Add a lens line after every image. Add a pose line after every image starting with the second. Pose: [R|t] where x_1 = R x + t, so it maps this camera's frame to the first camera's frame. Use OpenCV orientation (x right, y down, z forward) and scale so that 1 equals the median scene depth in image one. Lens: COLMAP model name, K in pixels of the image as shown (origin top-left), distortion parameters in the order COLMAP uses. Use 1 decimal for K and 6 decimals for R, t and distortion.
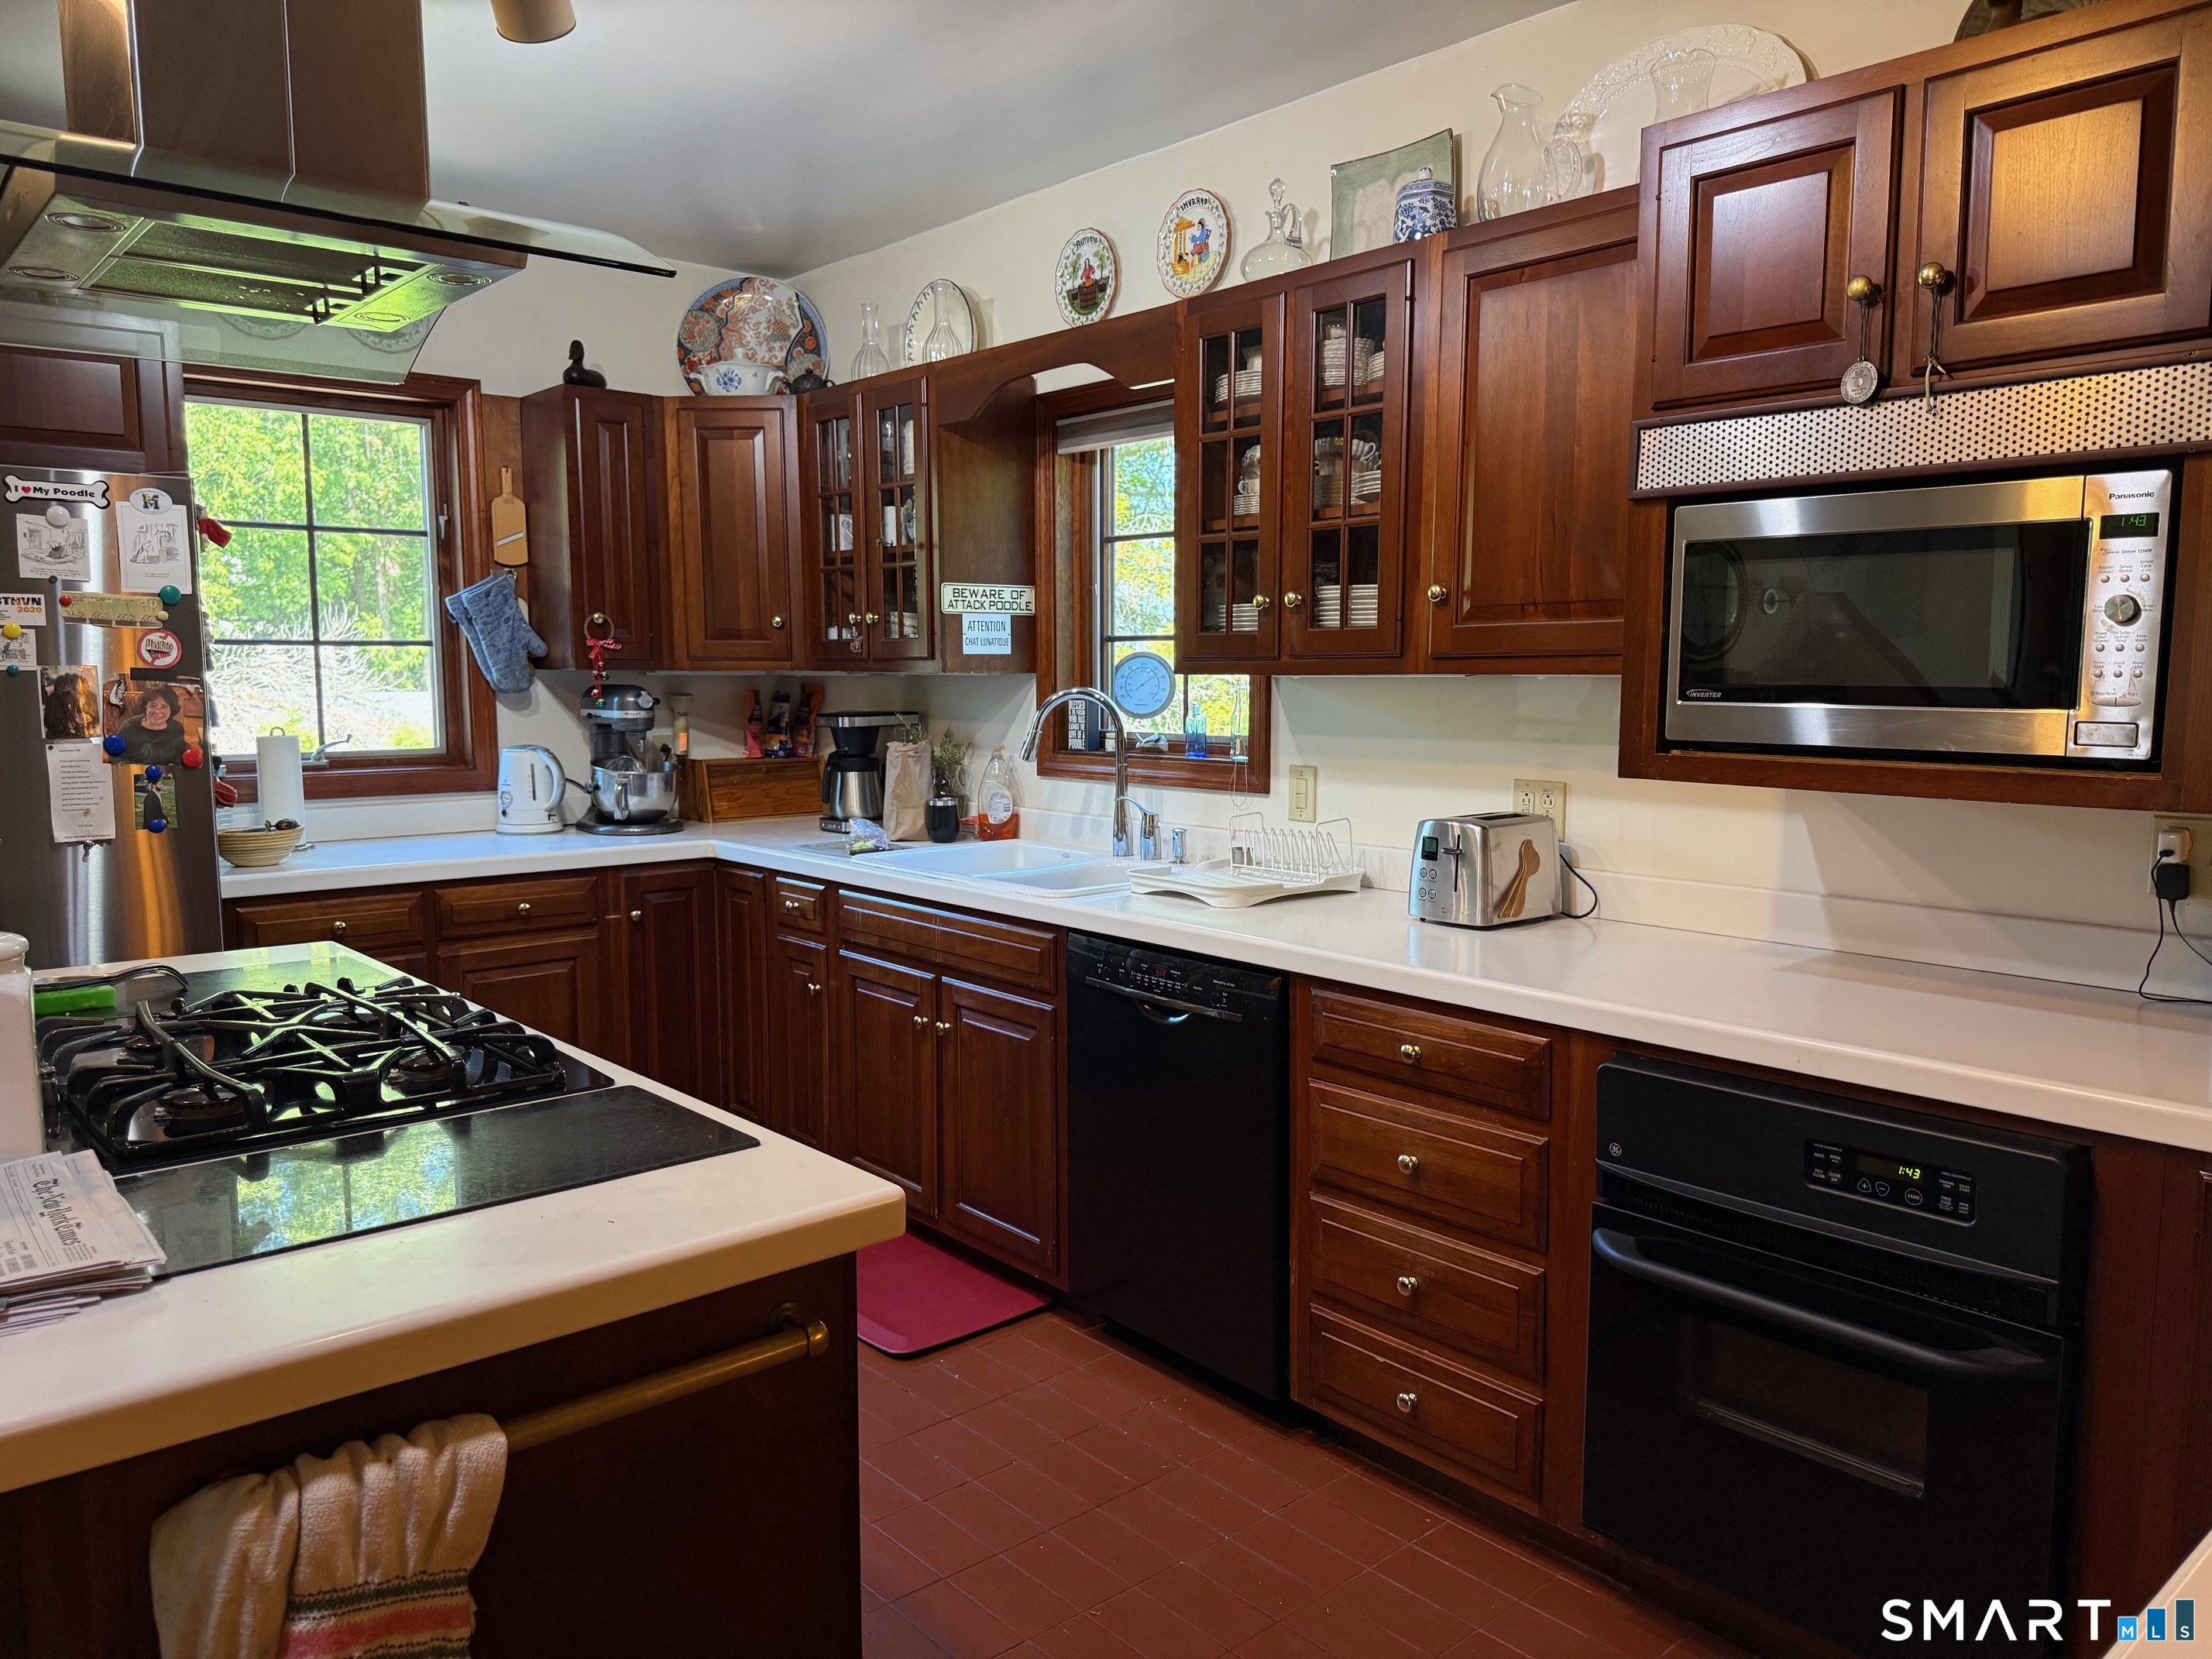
lens RADIAL K [[1573.2, 0, 1100.8], [0, 1573.2, 844.3], [0, 0, 1]] dist [0.050249, -0.041206]
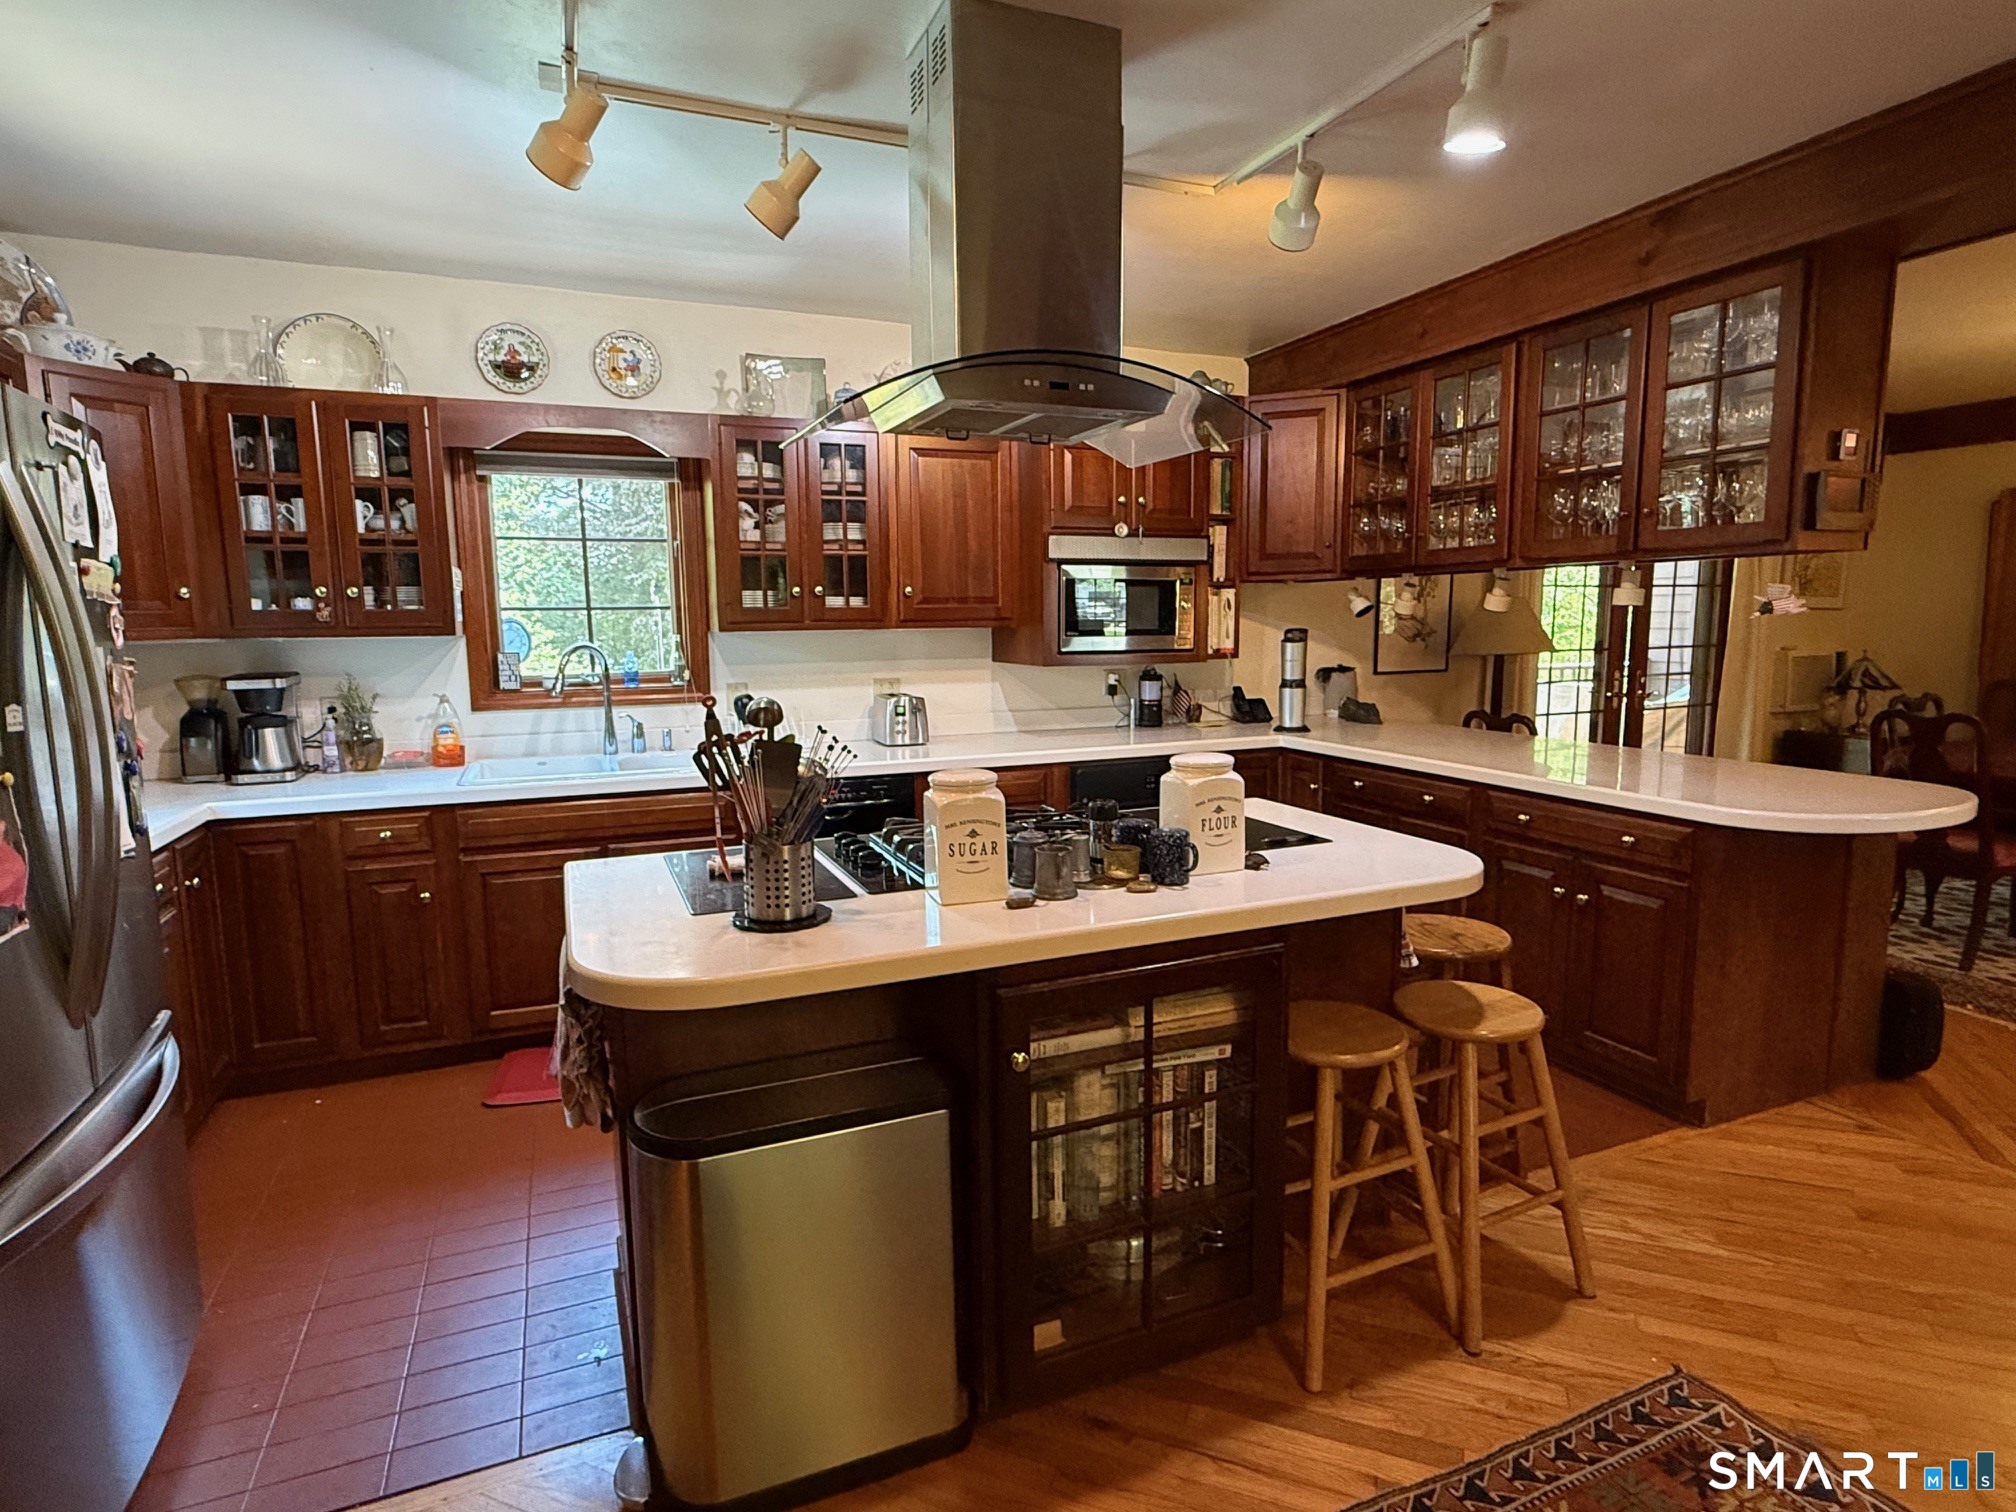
lens RADIAL K [[1060.9, 0, 998.9], [0, 1060.9, 744.5], [0, 0, 1]] dist [-0.002132, -0.001853]
pose [[0.316250, -0.118601, 0.941233, -0.838093], [0.117329, 0.989427, 0.085252, -0.045227], [-0.941392, 0.083473, 0.326822, 0.318056]]
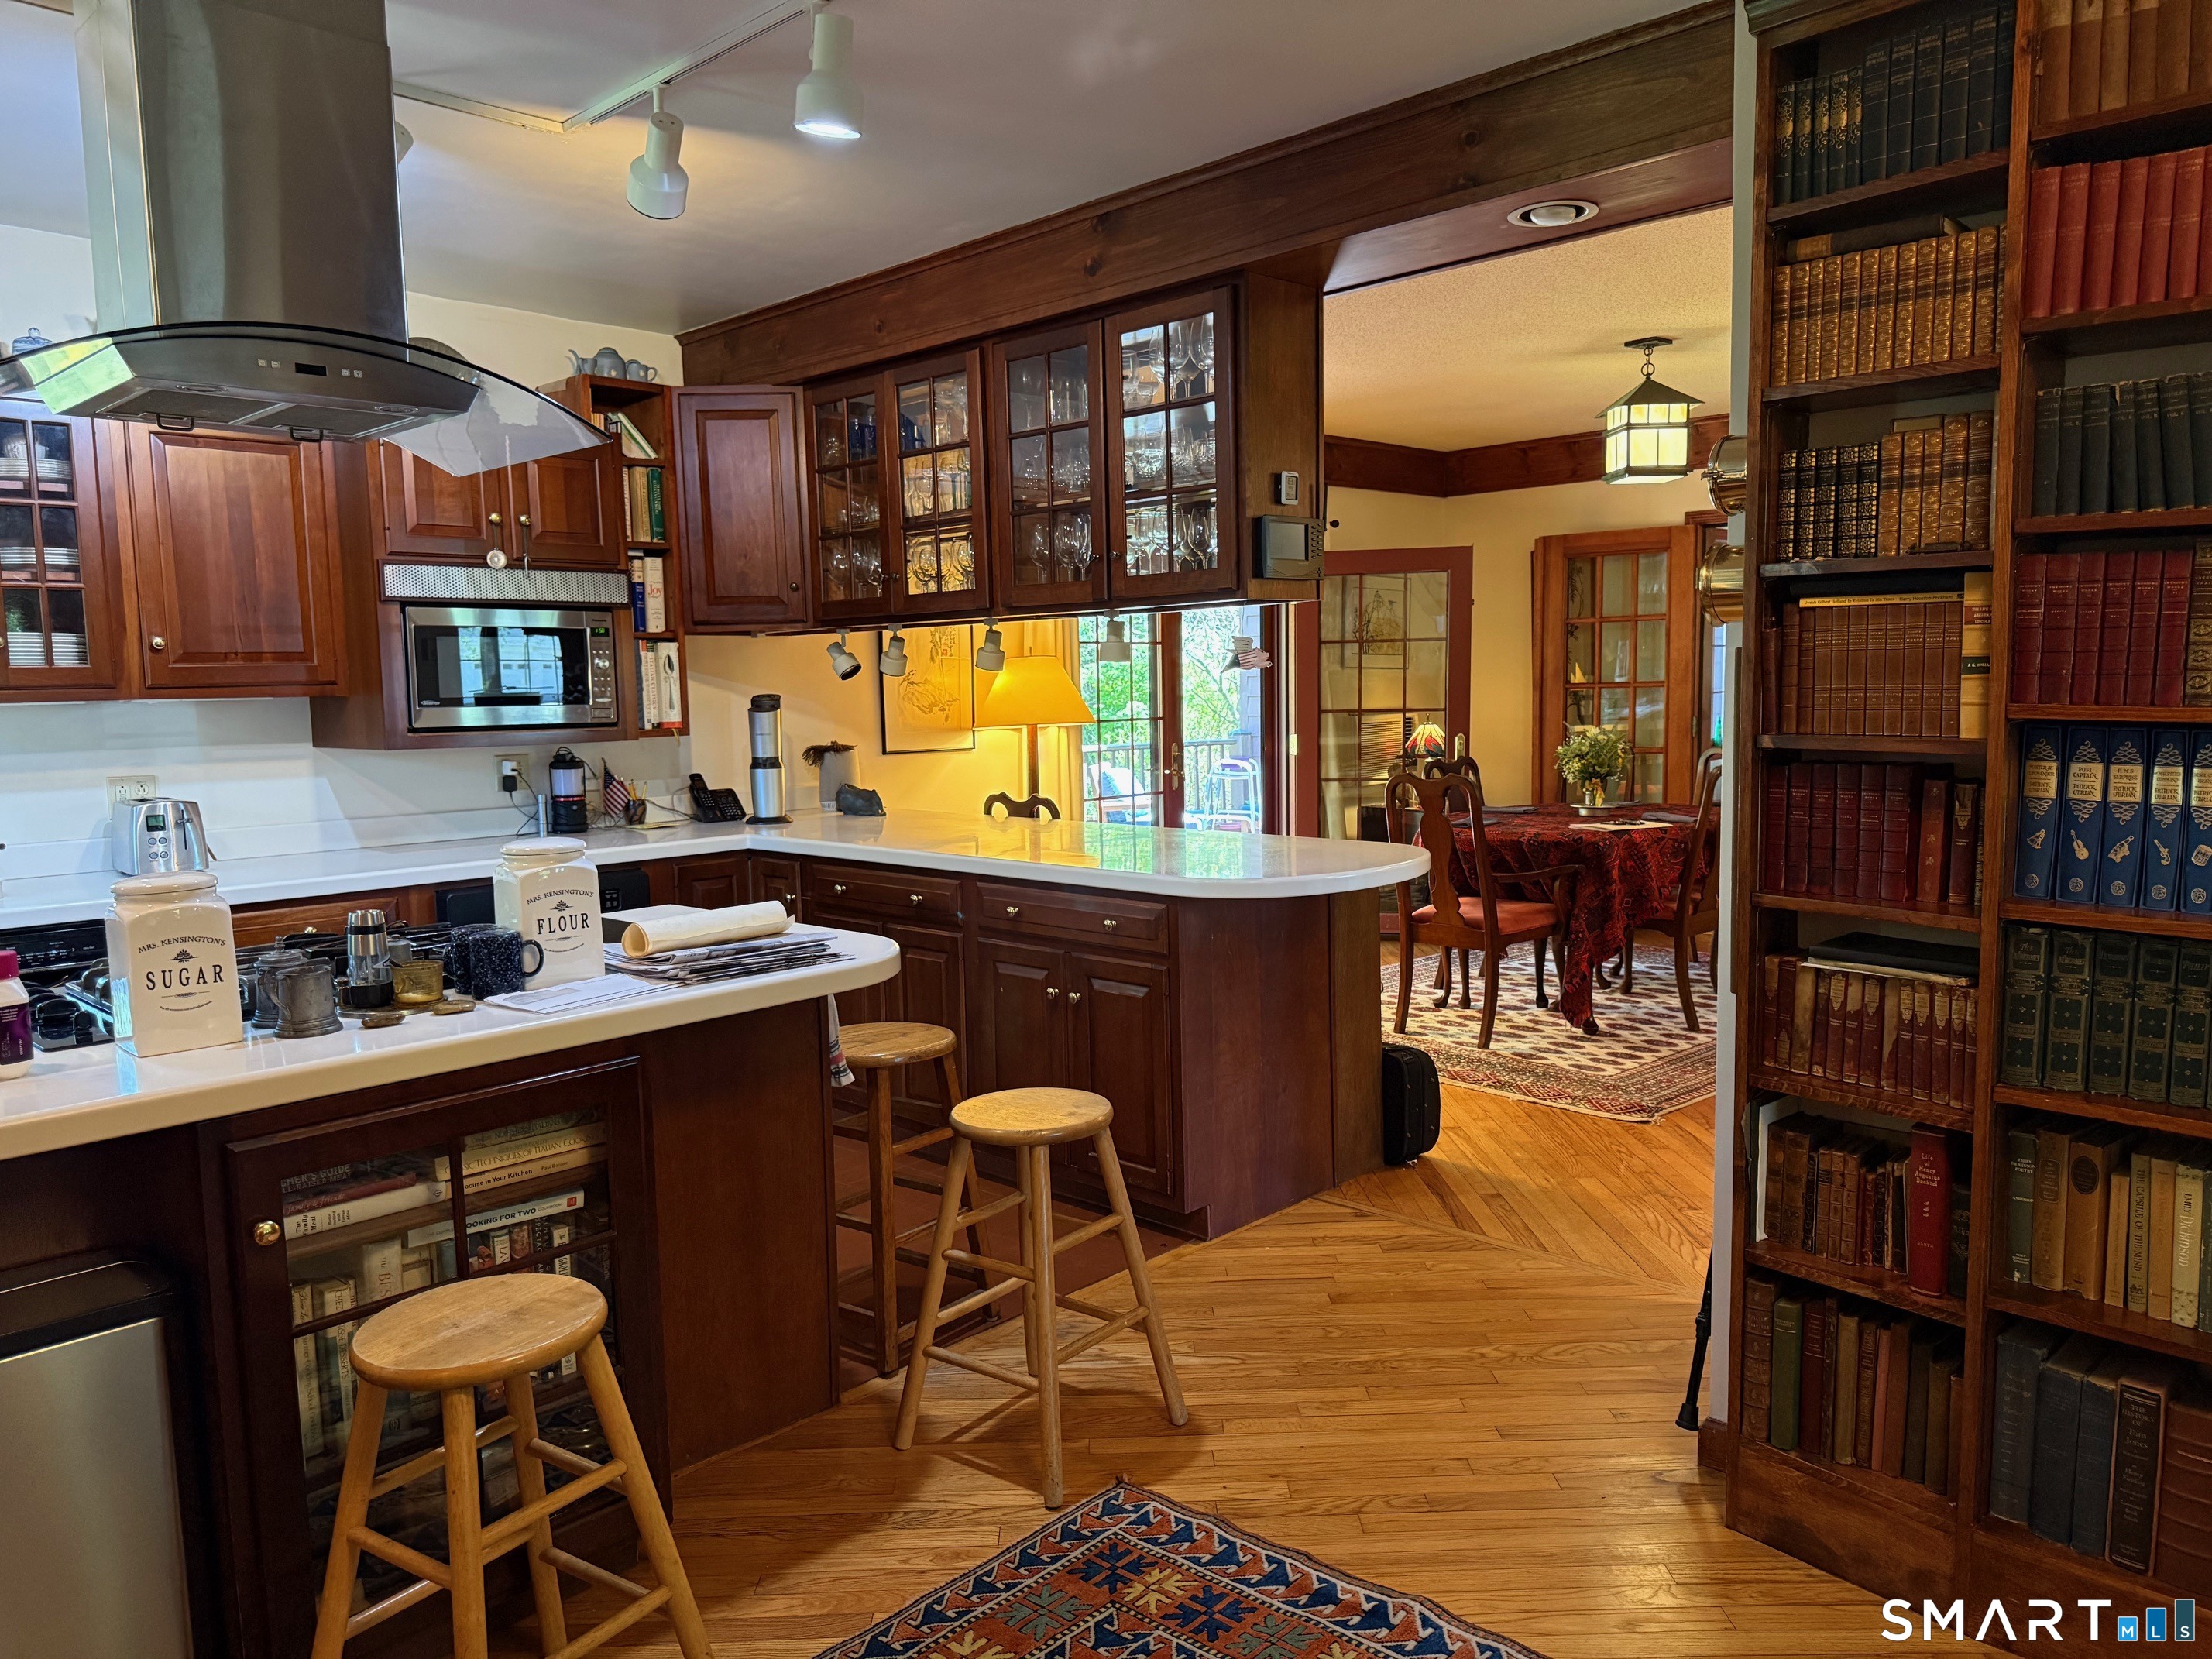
lens RADIAL K [[1573.2, 0, 1124.1], [0, 1573.2, 841.5], [0, 0, 1]] dist [0.050249, -0.041206]
pose [[-0.085627, -0.102366, 0.991055, -0.982582], [0.132942, 0.984639, 0.113190, -0.020638], [-0.987418, 0.141445, -0.070703, 0.188304]]
